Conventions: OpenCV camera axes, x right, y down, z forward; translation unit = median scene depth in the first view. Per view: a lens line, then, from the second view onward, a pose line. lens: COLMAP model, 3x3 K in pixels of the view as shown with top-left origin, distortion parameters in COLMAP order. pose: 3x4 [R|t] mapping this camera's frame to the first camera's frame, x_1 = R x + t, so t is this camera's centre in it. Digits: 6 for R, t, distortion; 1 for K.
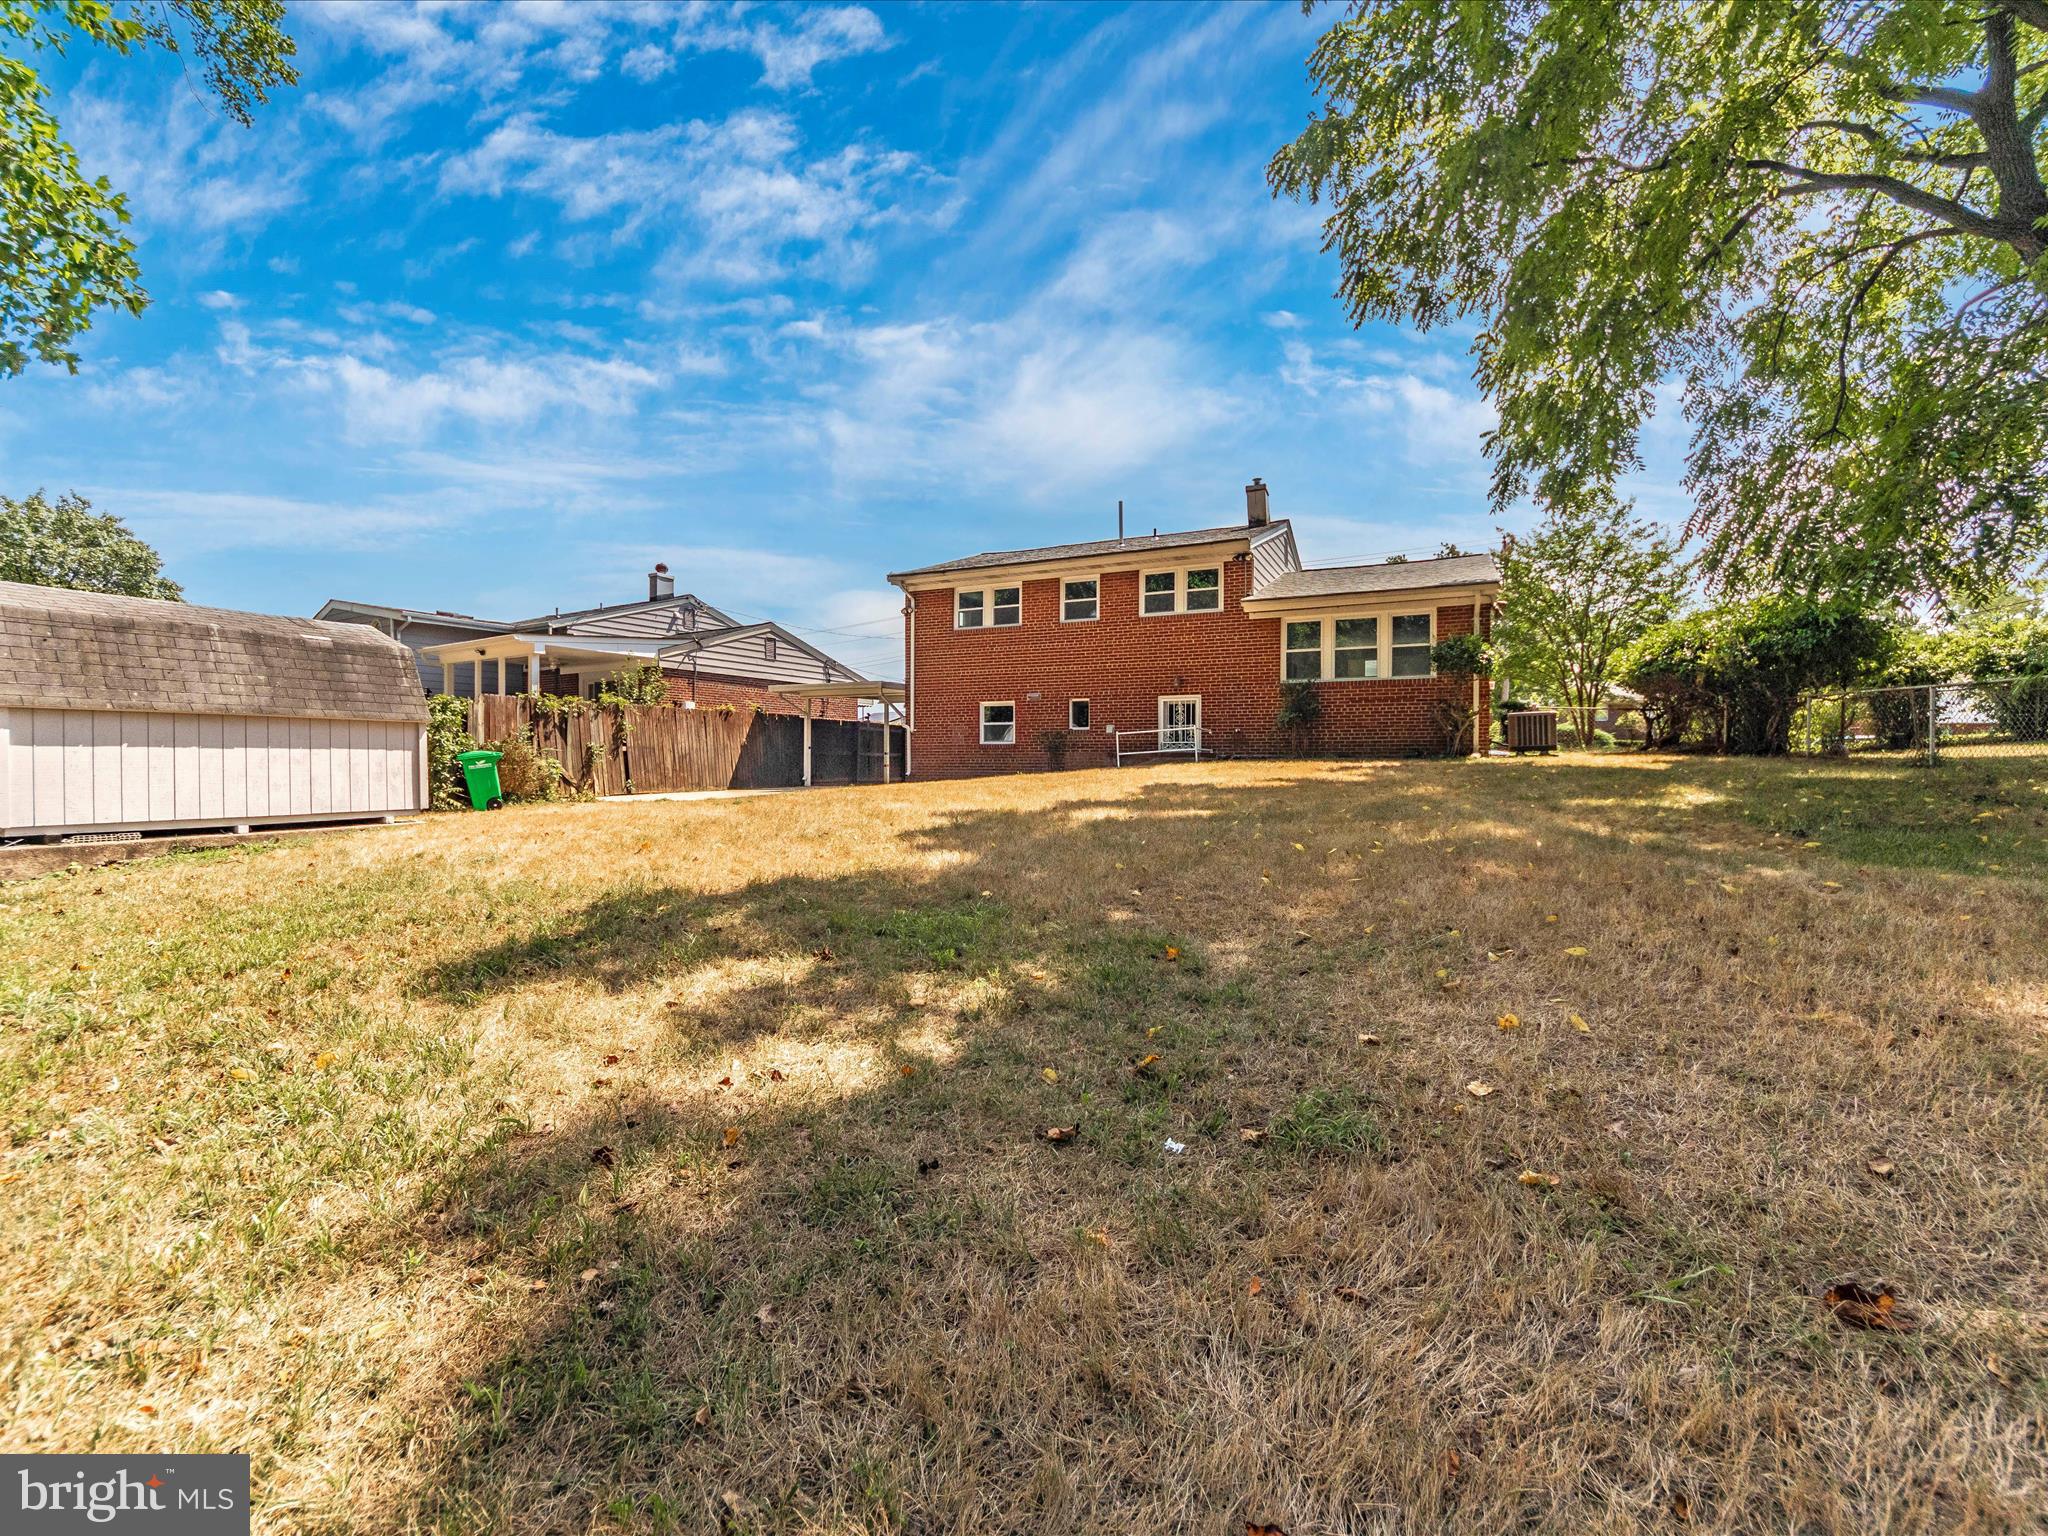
lens RADIAL K [[877.3, 0, 1030.6], [0, 877.3, 767.0], [0, 0, 1]] dist [0.012402, -0.011325]
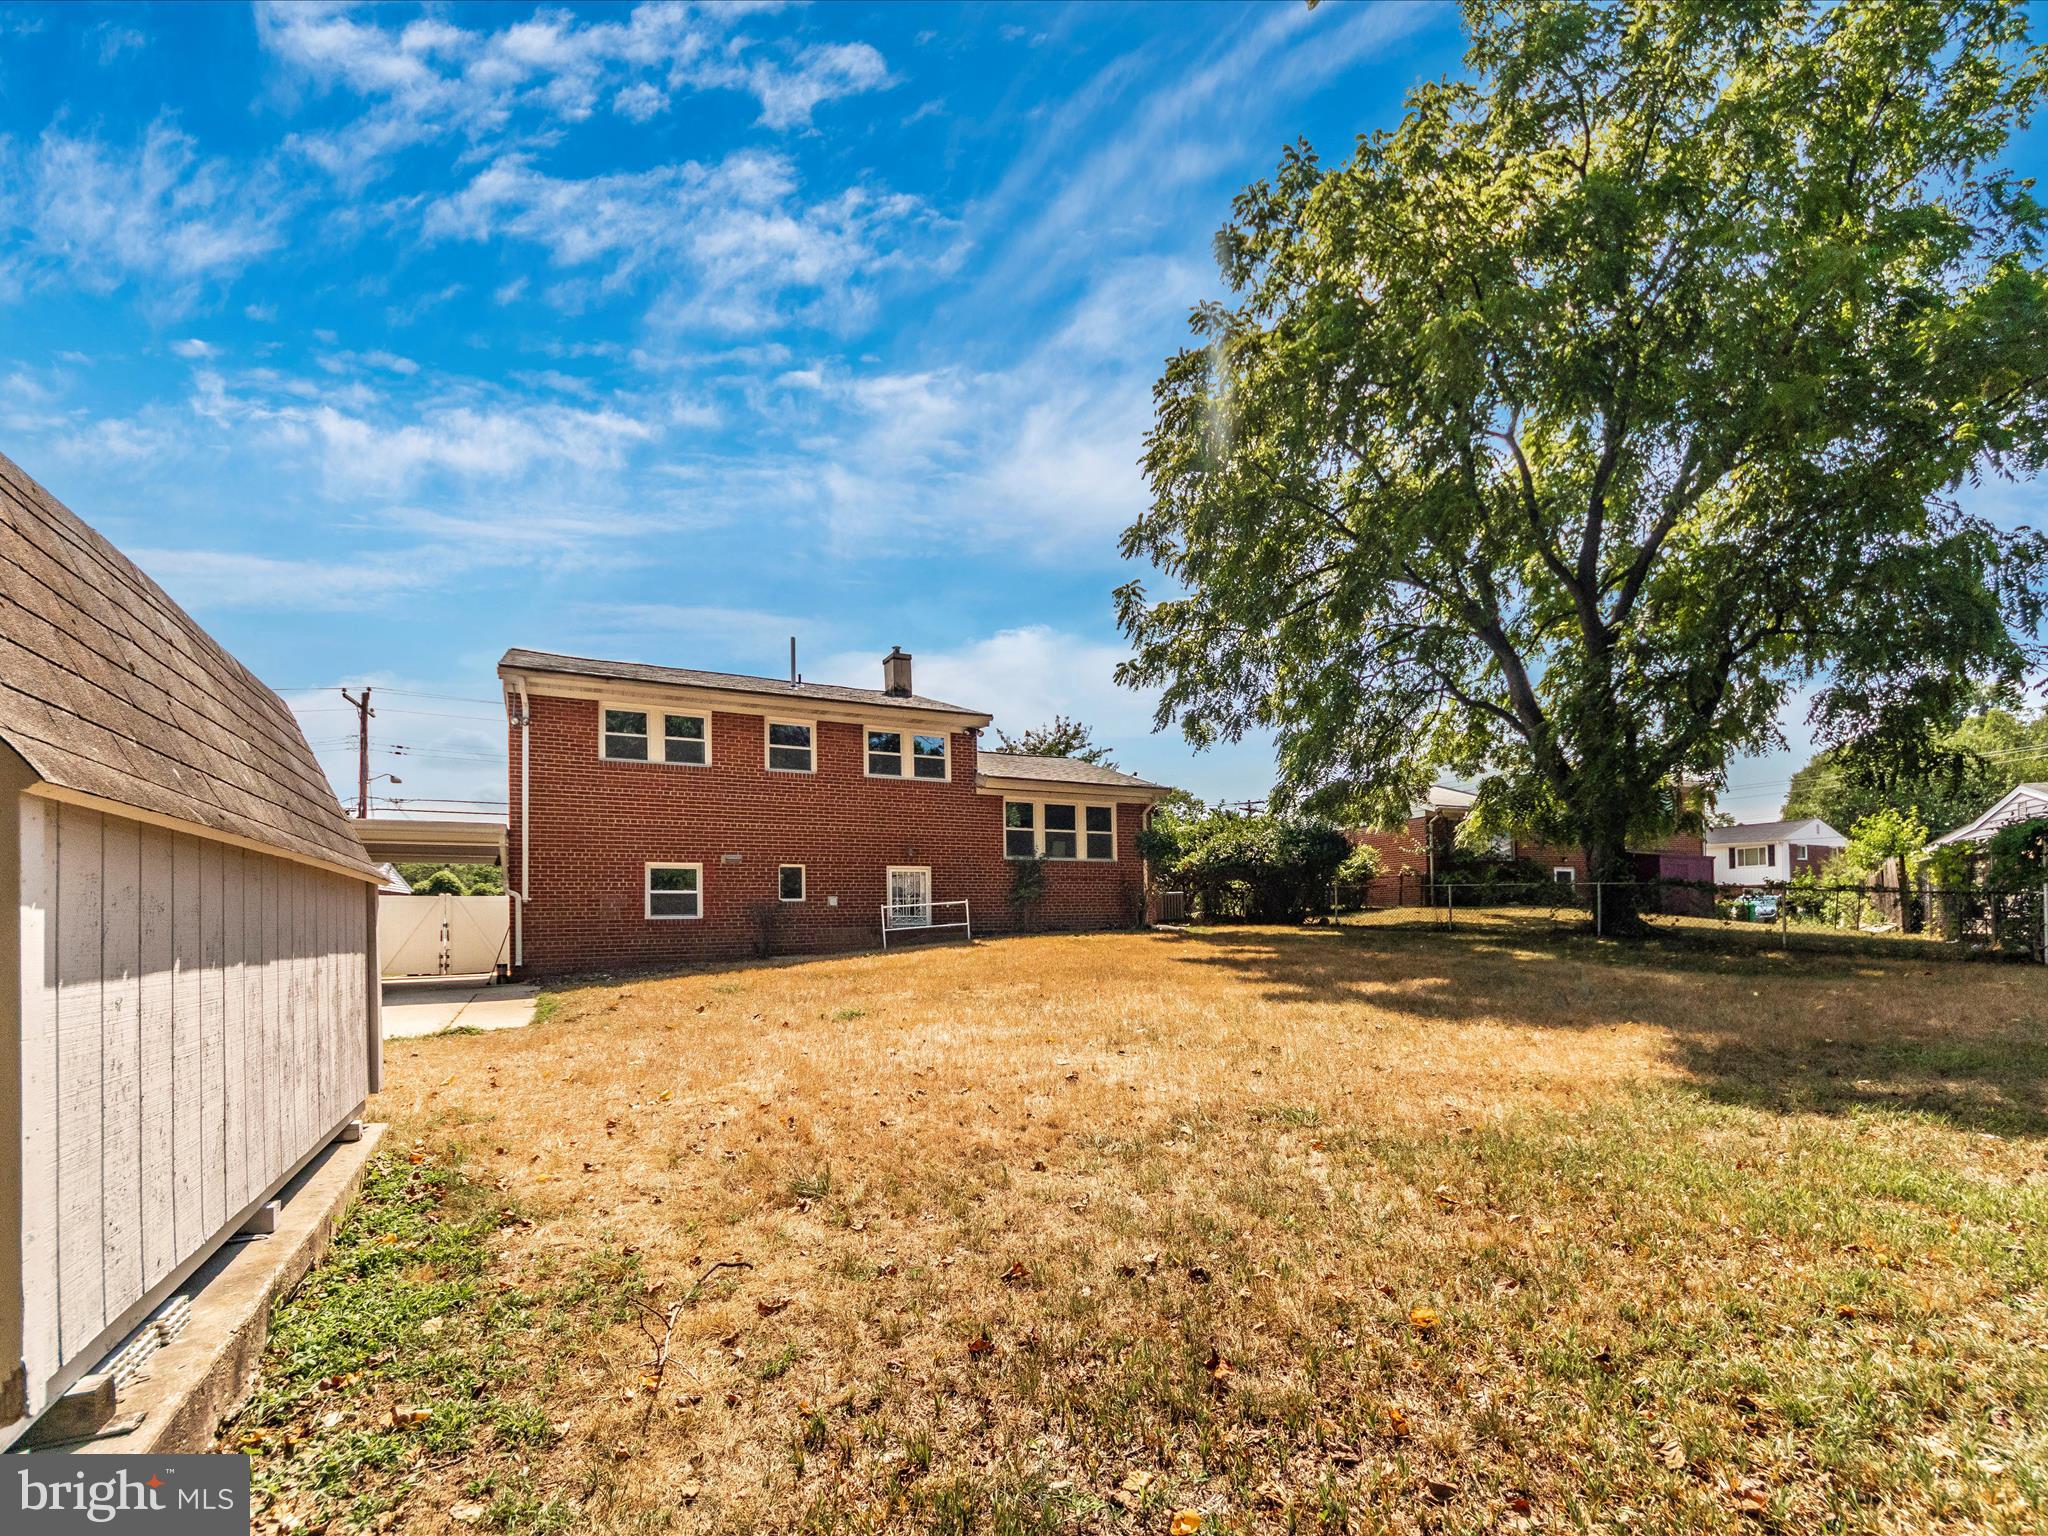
lens RADIAL K [[908.5, 0, 1028.7], [0, 908.5, 908.0], [0, 0, 1]] dist [0.002807, 0.000227]
pose [[0.607146, 0.003415, 0.794583, -0.520460], [0.021410, 0.999557, -0.020655, -0.014888], [-0.794302, 0.029552, 0.606804, 0.314875]]
